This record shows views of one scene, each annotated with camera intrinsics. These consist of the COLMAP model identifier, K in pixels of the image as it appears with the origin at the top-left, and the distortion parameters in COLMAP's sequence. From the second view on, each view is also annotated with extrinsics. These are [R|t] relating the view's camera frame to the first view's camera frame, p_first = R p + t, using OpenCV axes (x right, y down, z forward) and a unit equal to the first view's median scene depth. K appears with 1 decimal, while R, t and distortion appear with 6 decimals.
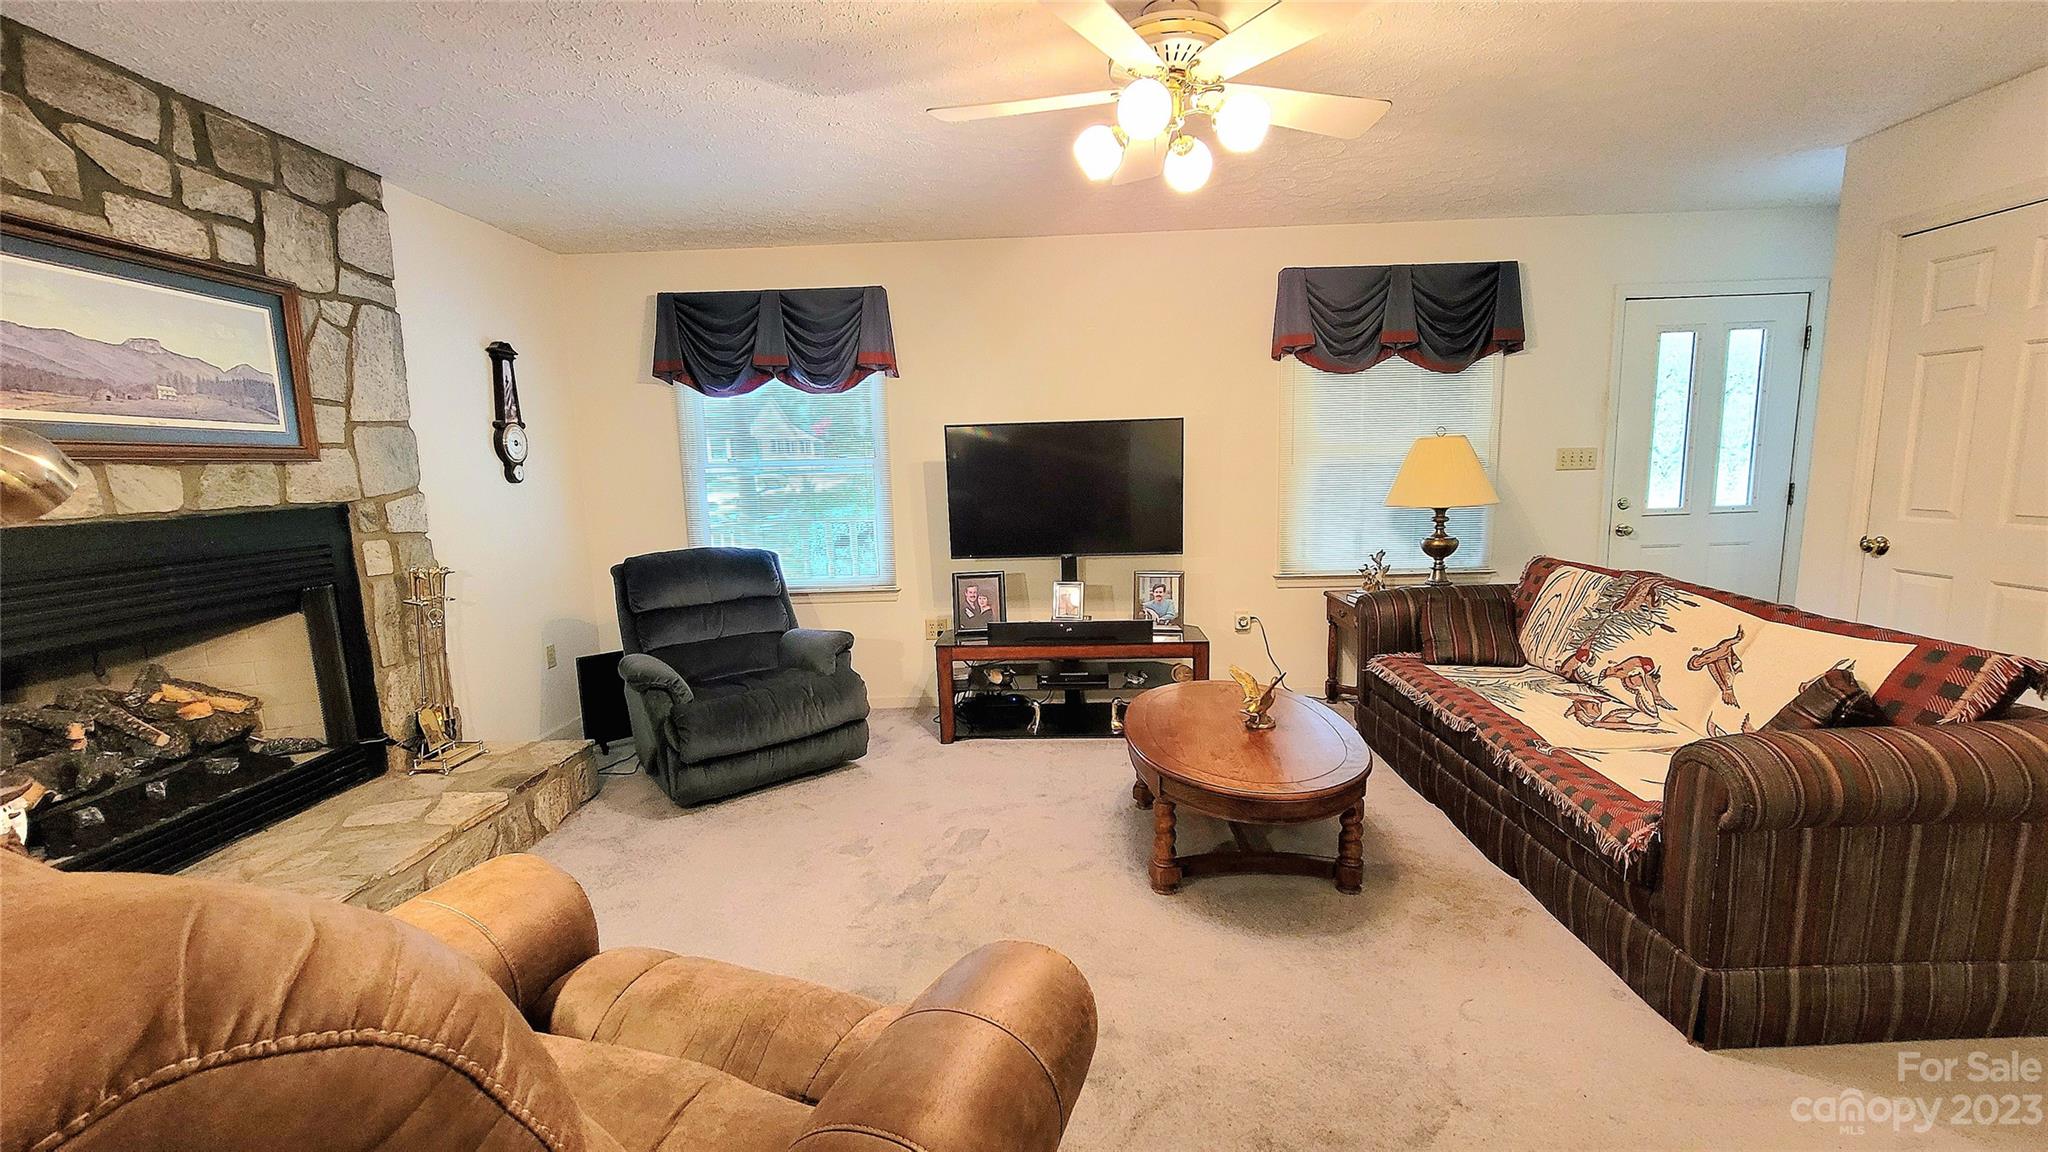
lens RADIAL K [[836.3, 0, 1033.6], [0, 836.3, 592.5], [0, 0, 1]] dist [-0.000246, 0.000279]
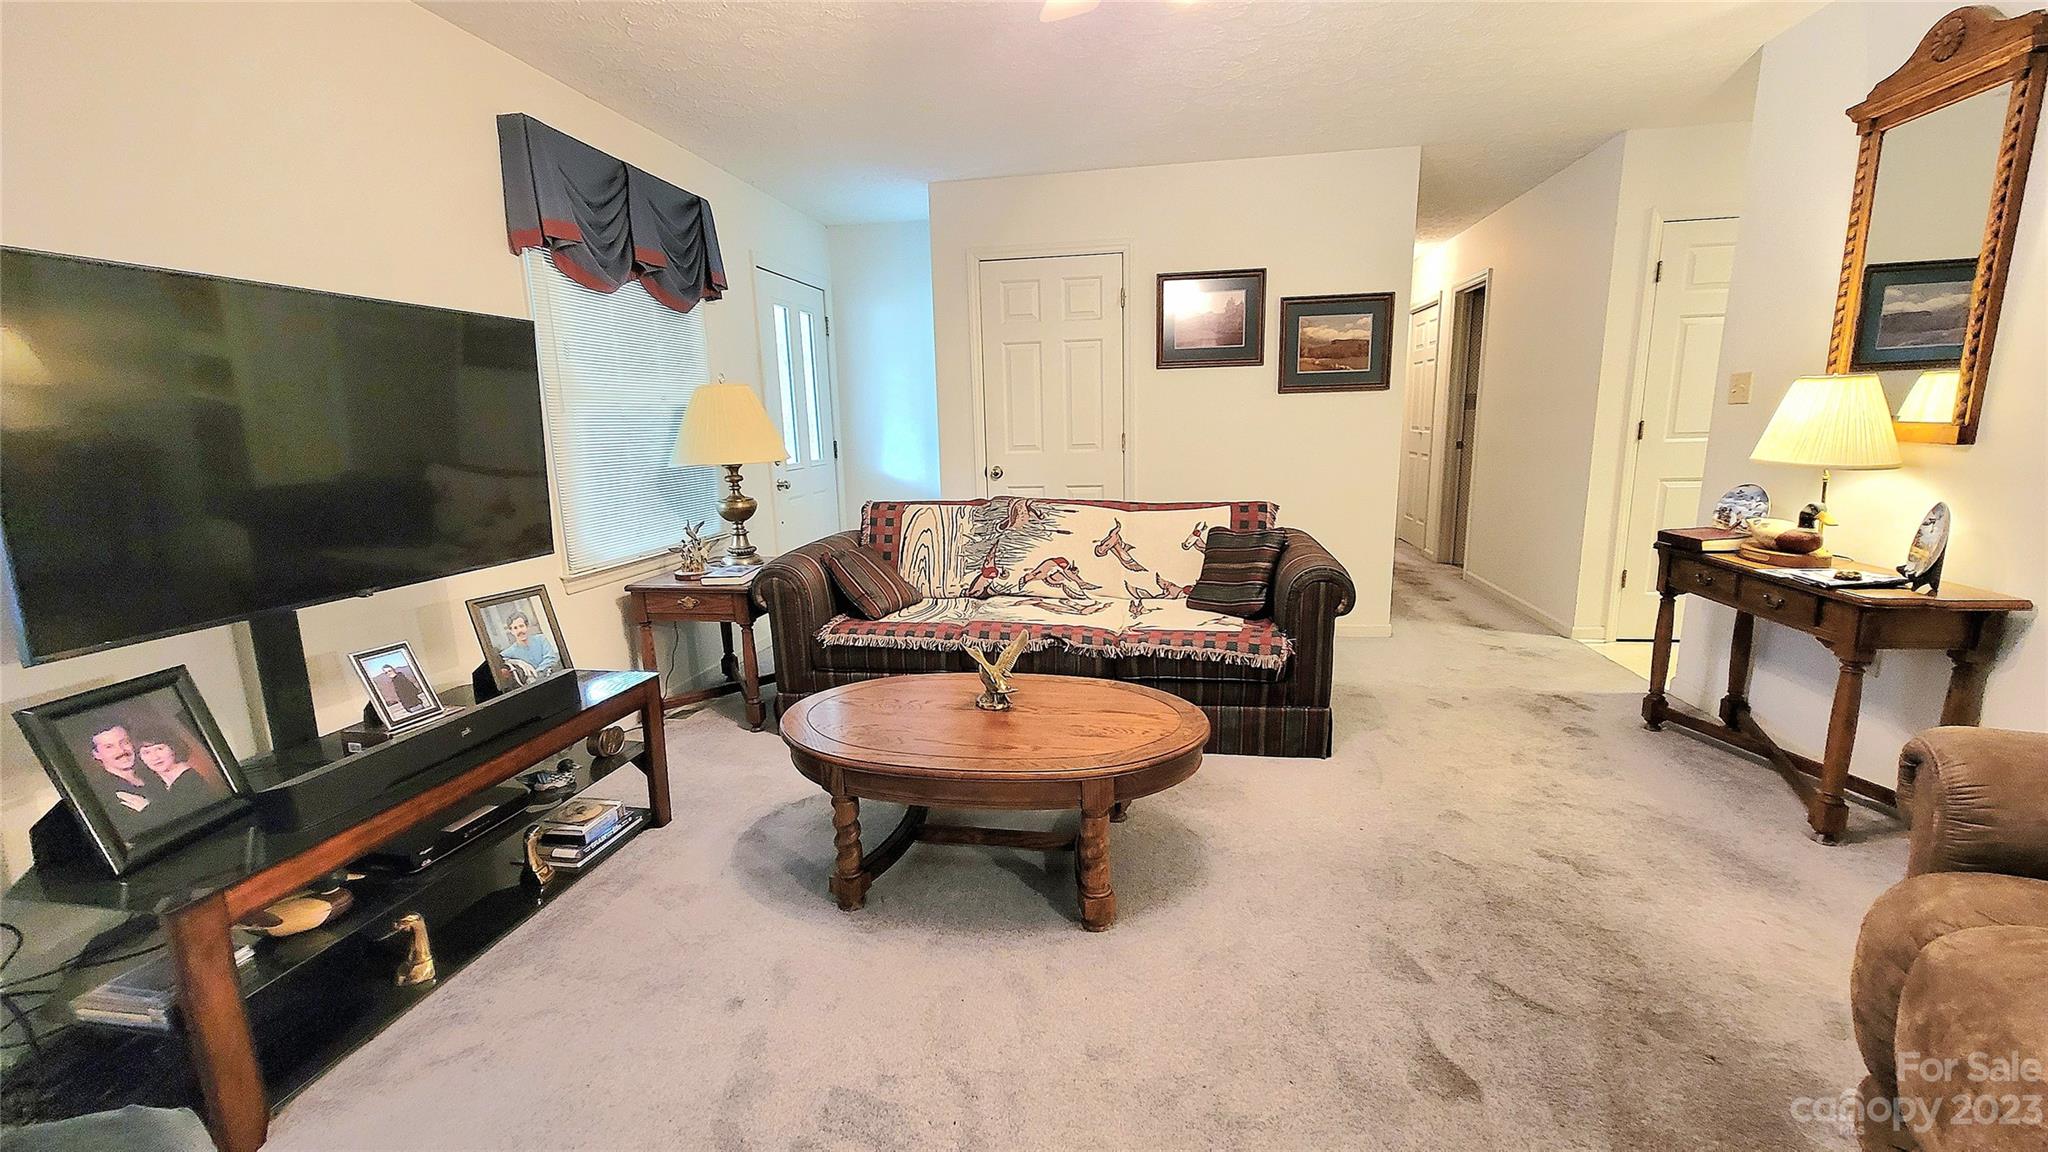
lens RADIAL K [[836.3, 0, 1019.9], [0, 836.3, 586.1], [0, 0, 1]] dist [-0.000246, 0.000279]
pose [[0.136004, -0.166733, 0.976577, -0.504247], [0.177250, 0.973927, 0.141595, -0.067614], [-0.974723, 0.153841, 0.162012, 0.810556]]
